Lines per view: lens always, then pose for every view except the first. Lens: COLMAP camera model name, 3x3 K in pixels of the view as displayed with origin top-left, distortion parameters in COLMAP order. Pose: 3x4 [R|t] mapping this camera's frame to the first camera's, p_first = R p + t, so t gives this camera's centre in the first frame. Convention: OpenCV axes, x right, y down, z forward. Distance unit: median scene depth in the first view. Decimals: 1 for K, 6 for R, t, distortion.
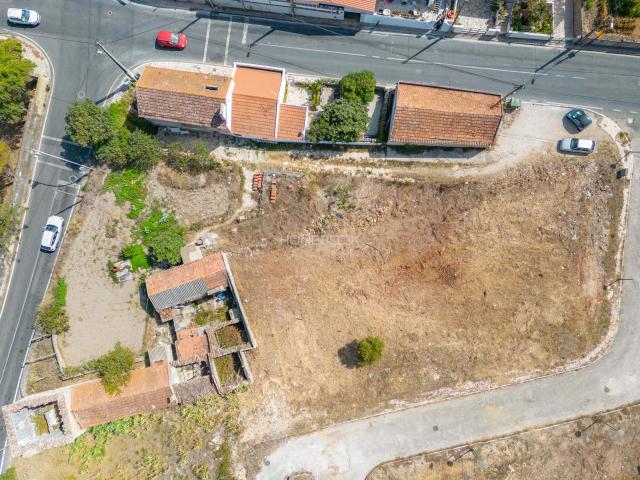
lens RADIAL K [[464.2, 0, 320.0], [0, 464.2, 240.0], [0, 0, 1]] dist [0.035107, -0.008234]
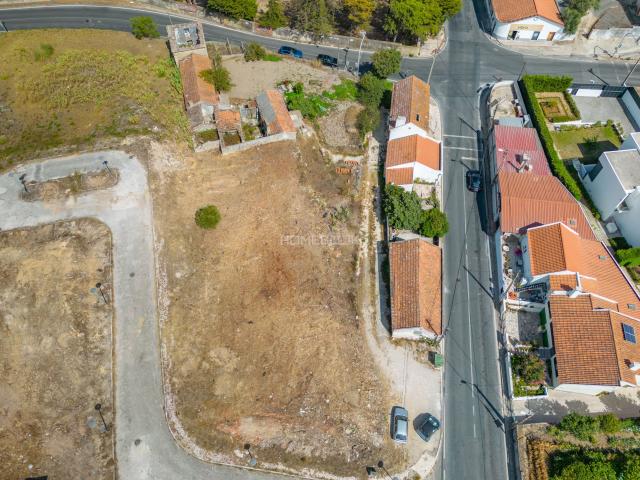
lens RADIAL K [[464.2, 0, 320.0], [0, 464.2, 240.0], [0, 0, 1]] dist [0.035107, -0.008234]
pose [[-0.000237, 0.871287, -0.490773, 0.690548], [-0.999777, 0.010166, 0.018532, -0.061683], [0.021136, 0.490668, 0.871090, 0.002495]]
